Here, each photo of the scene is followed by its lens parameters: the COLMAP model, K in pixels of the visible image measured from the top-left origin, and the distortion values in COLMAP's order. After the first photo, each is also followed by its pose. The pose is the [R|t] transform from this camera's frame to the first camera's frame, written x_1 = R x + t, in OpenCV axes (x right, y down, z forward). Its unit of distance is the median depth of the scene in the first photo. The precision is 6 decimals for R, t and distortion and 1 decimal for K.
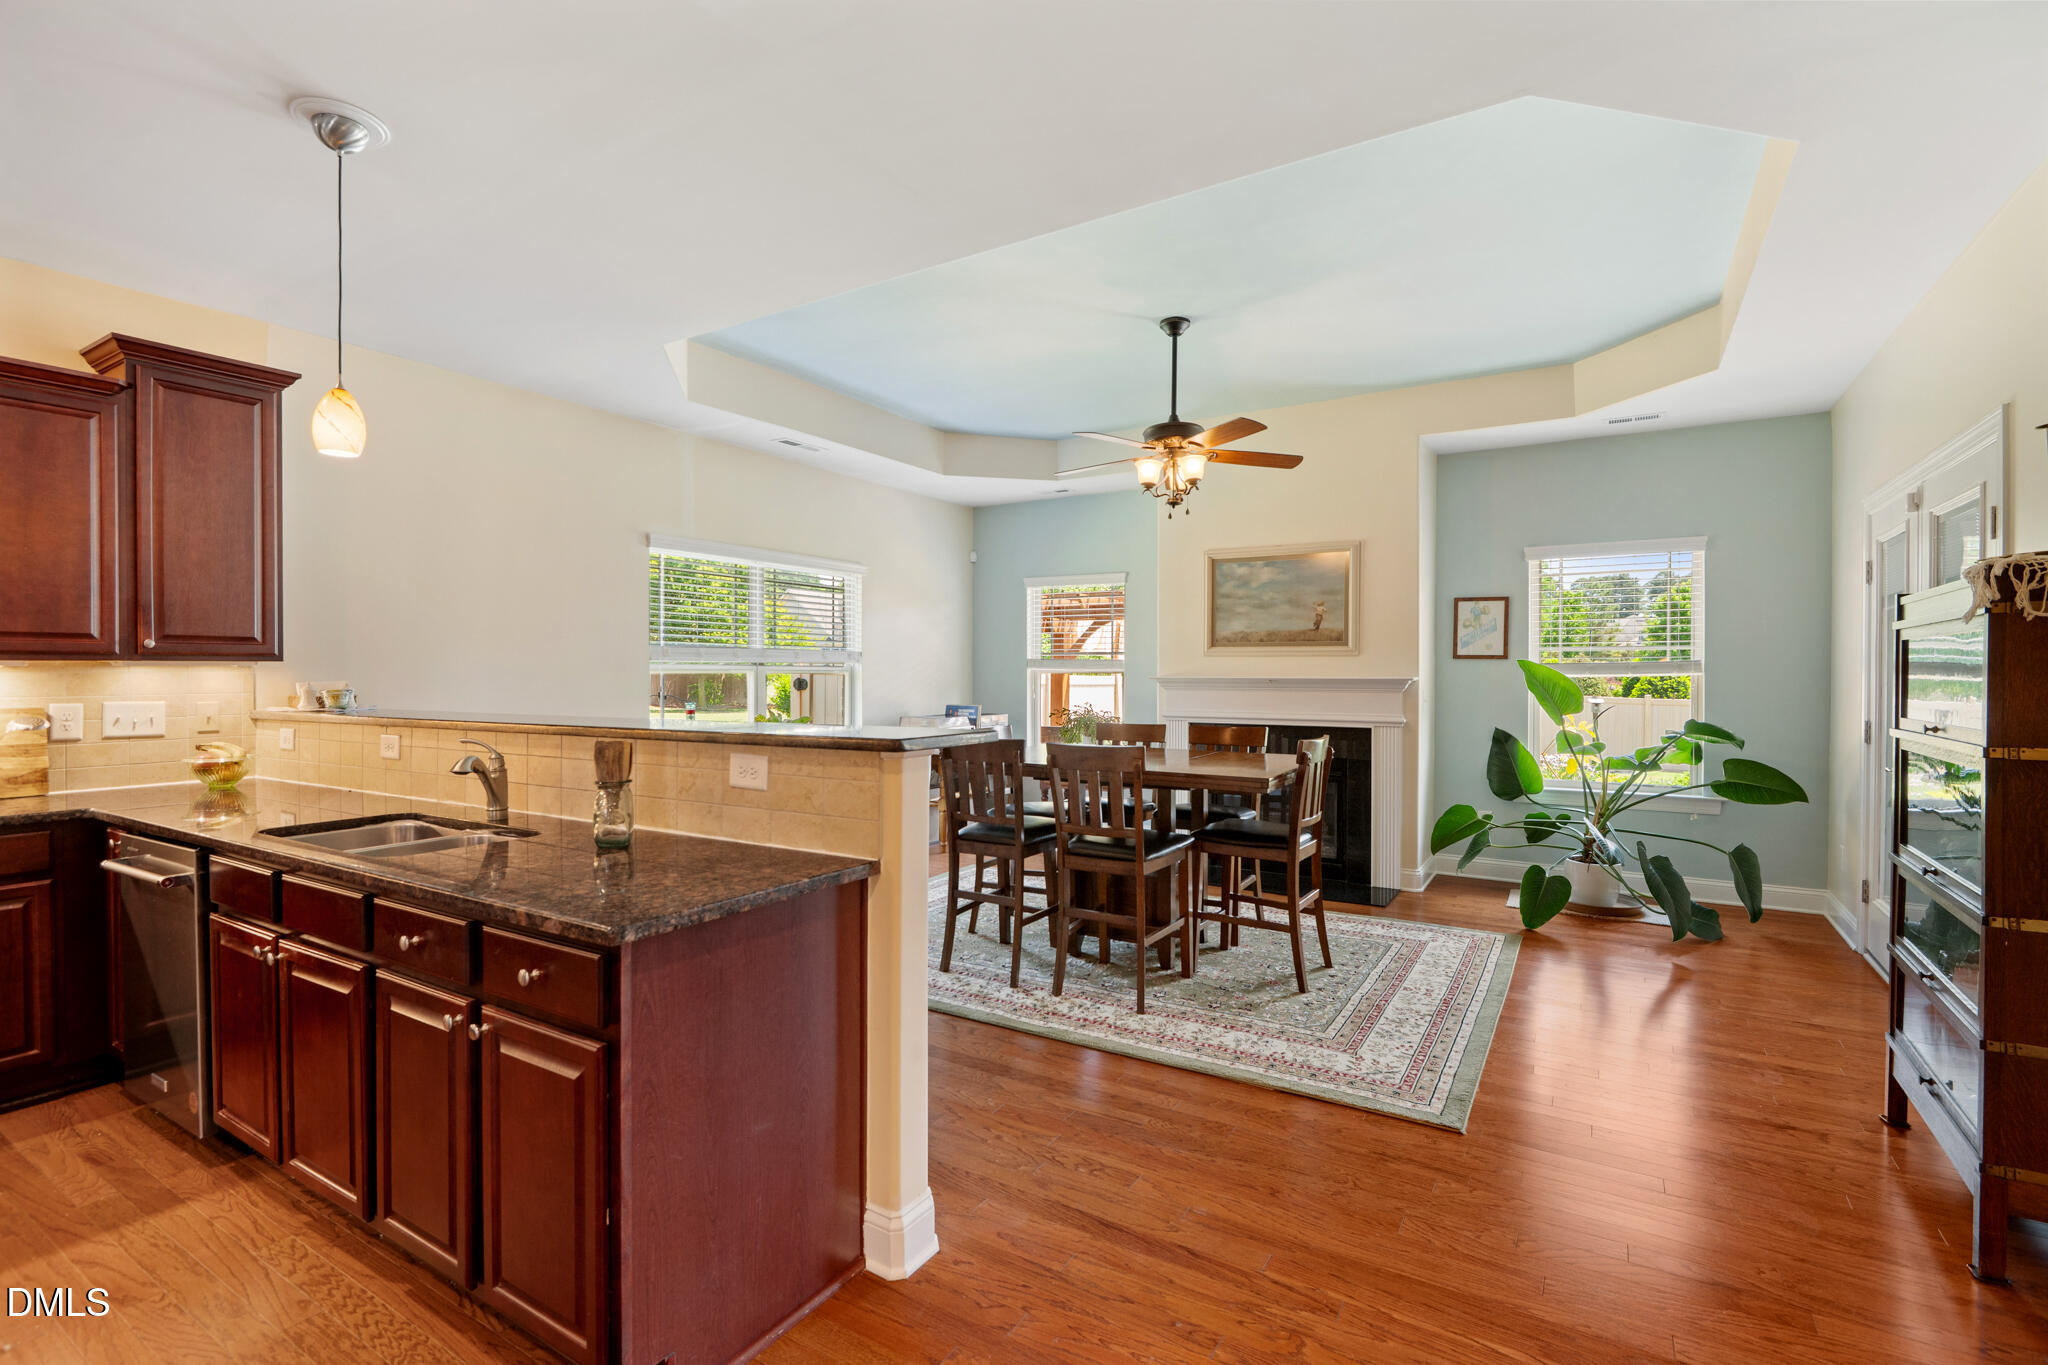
lens RADIAL K [[929.0, 0, 1025.8], [0, 929.0, 684.0], [0, 0, 1]] dist [-0.000758, -0.000449]
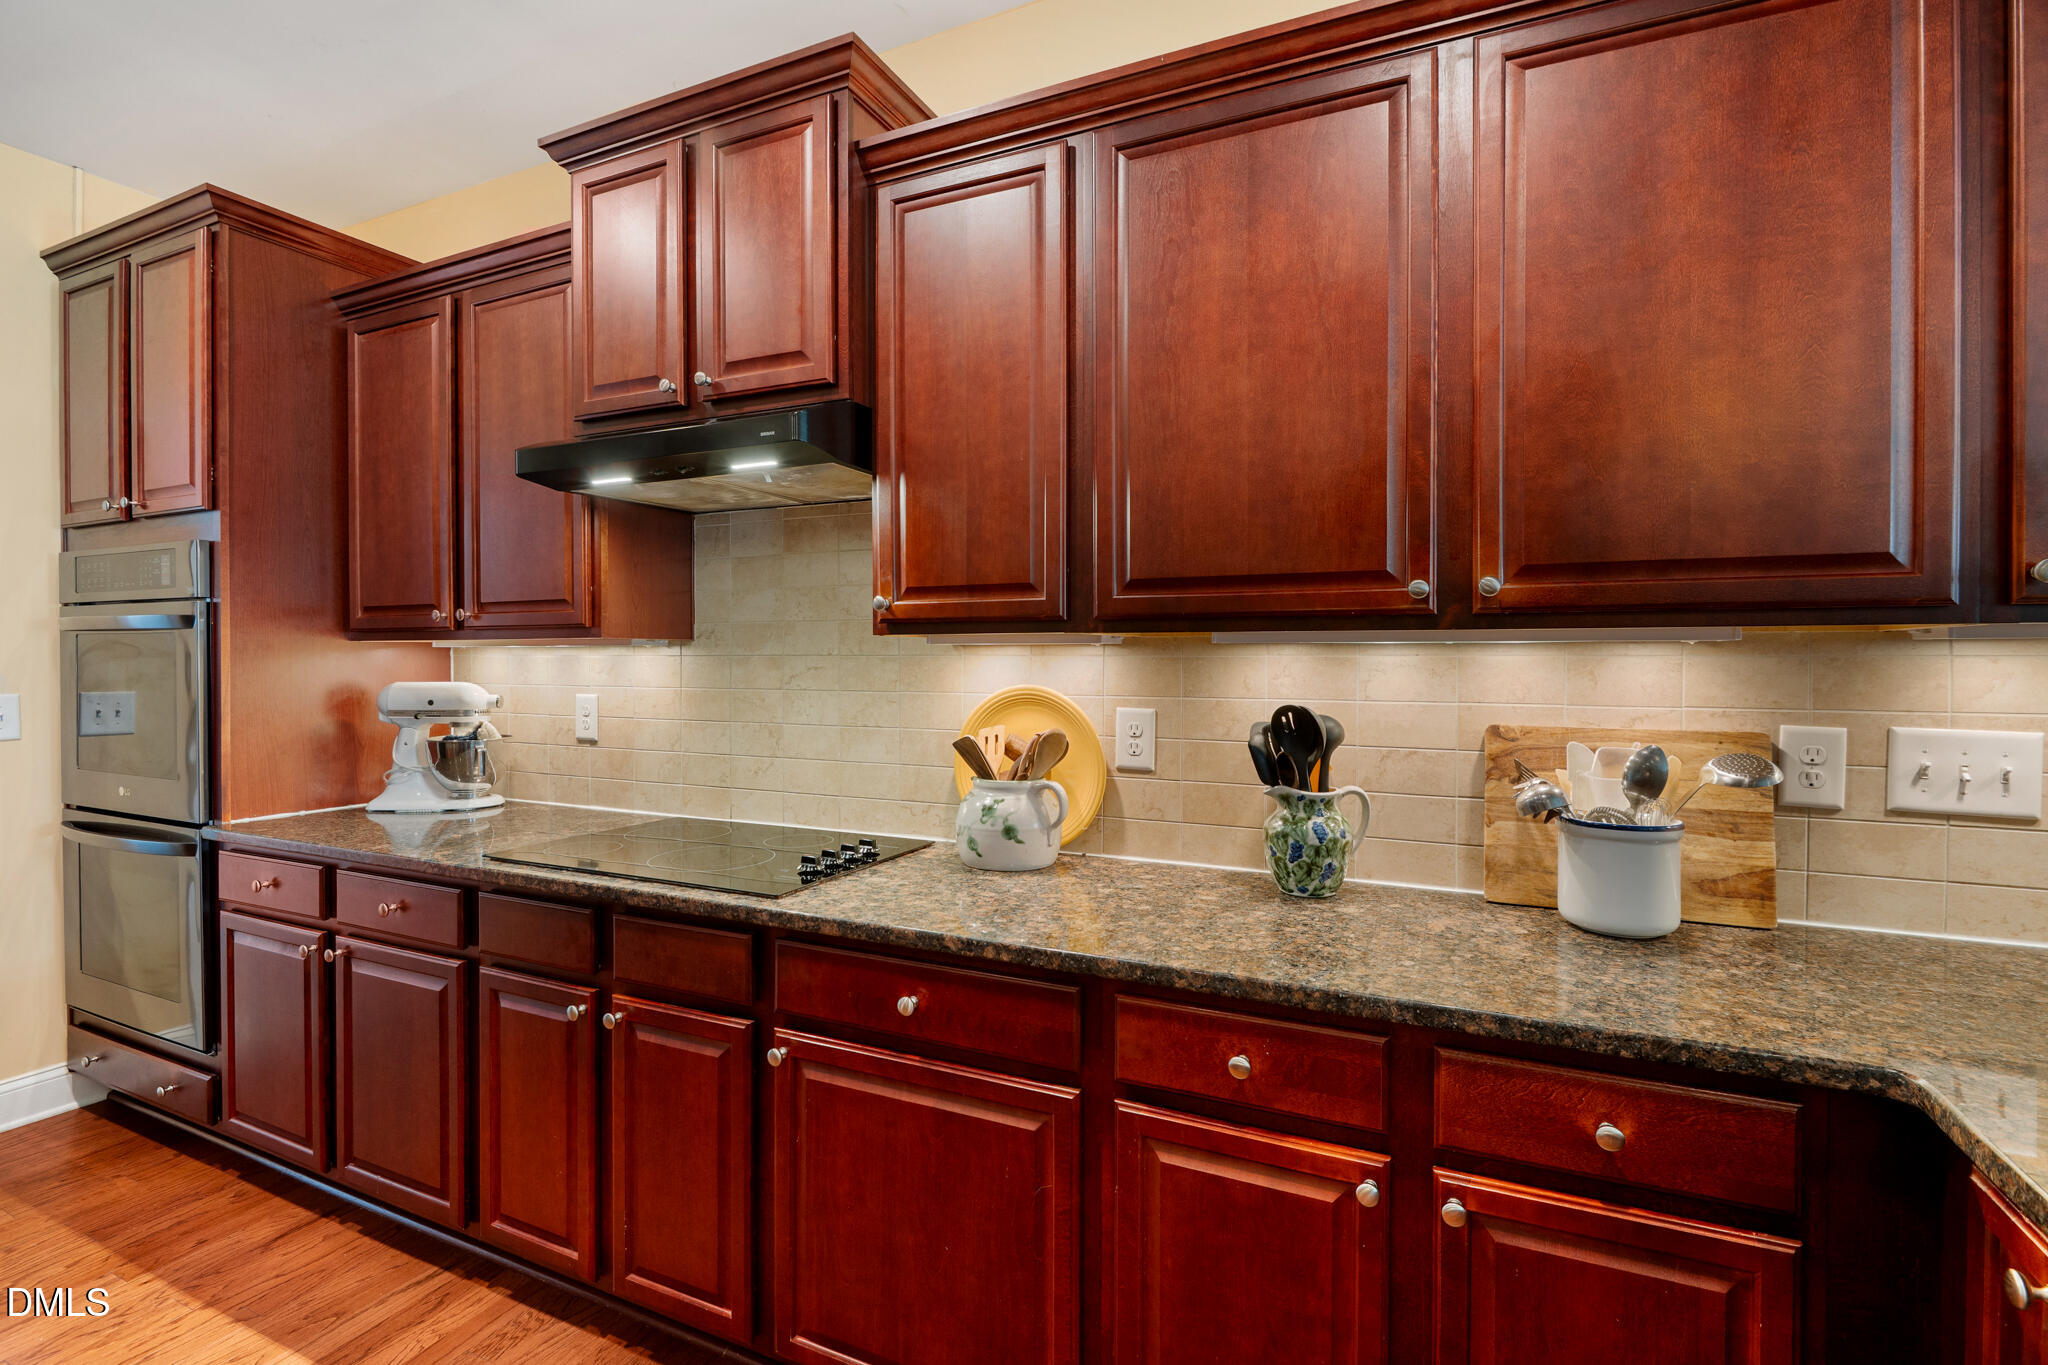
lens RADIAL K [[944.2, 0, 1024.6], [0, 944.2, 662.5], [0, 0, 1]] dist [-0.002553, -0.000451]
pose [[0.117794, 0.004114, -0.993030, -0.436789], [-0.015641, 0.999875, 0.002287, -0.003244], [0.992915, 0.015263, 0.117844, 0.396043]]
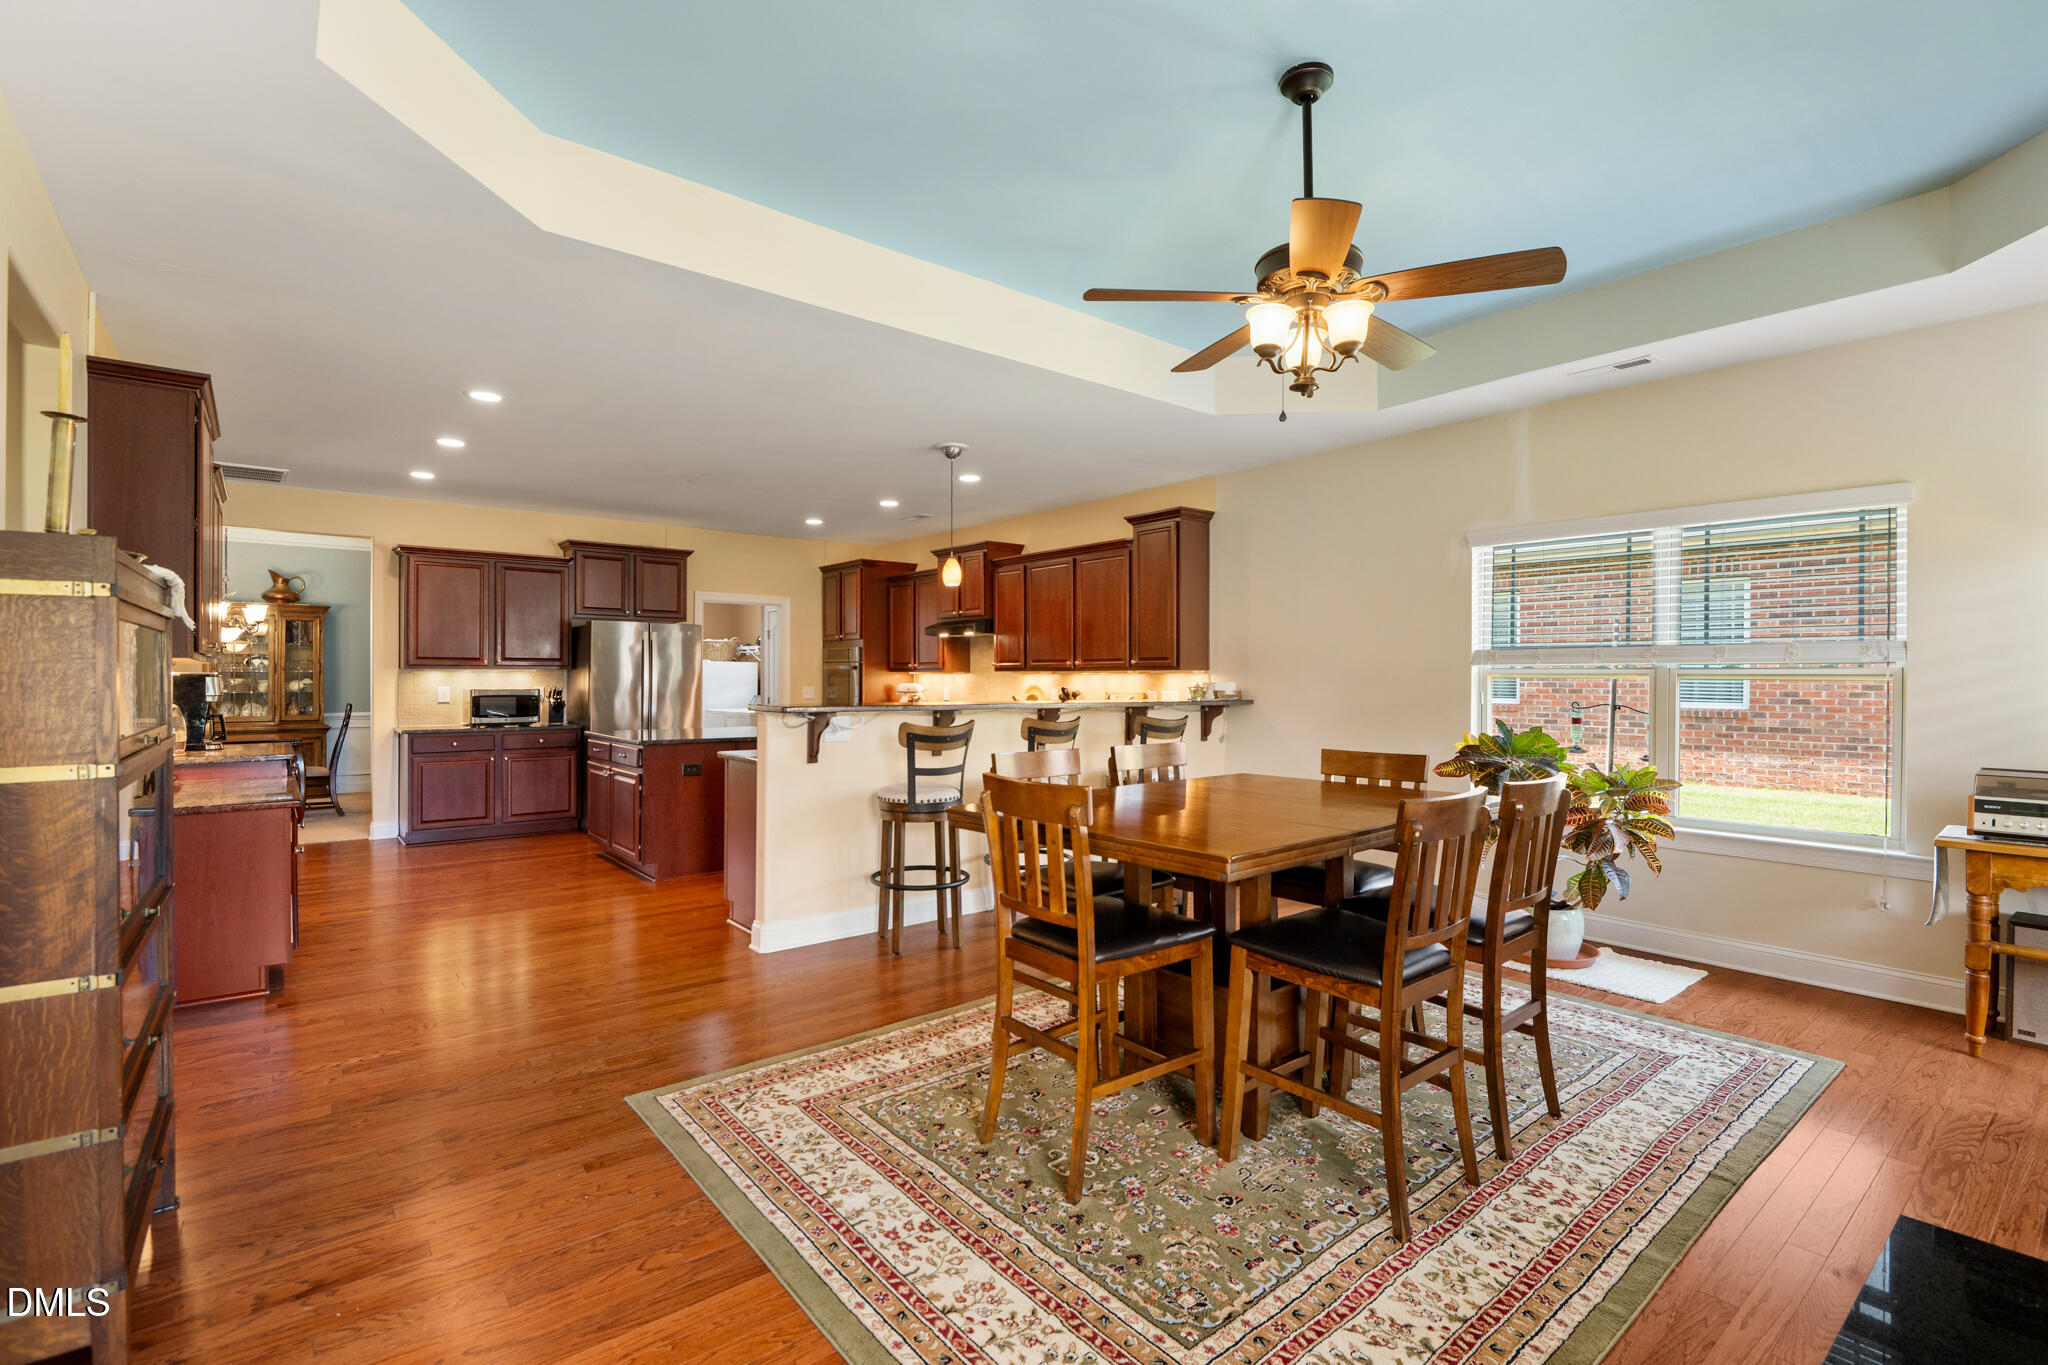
lens RADIAL K [[940.0, 0, 1024.0], [0, 940.0, 682.5], [0, 0, 1]] dist [-0.000133, -0.000245]
pose [[-0.328549, 0.003384, -0.944481, 0.745162], [-0.015888, 0.999832, 0.009110, -0.009857], [0.944353, 0.017999, -0.328440, 0.987093]]
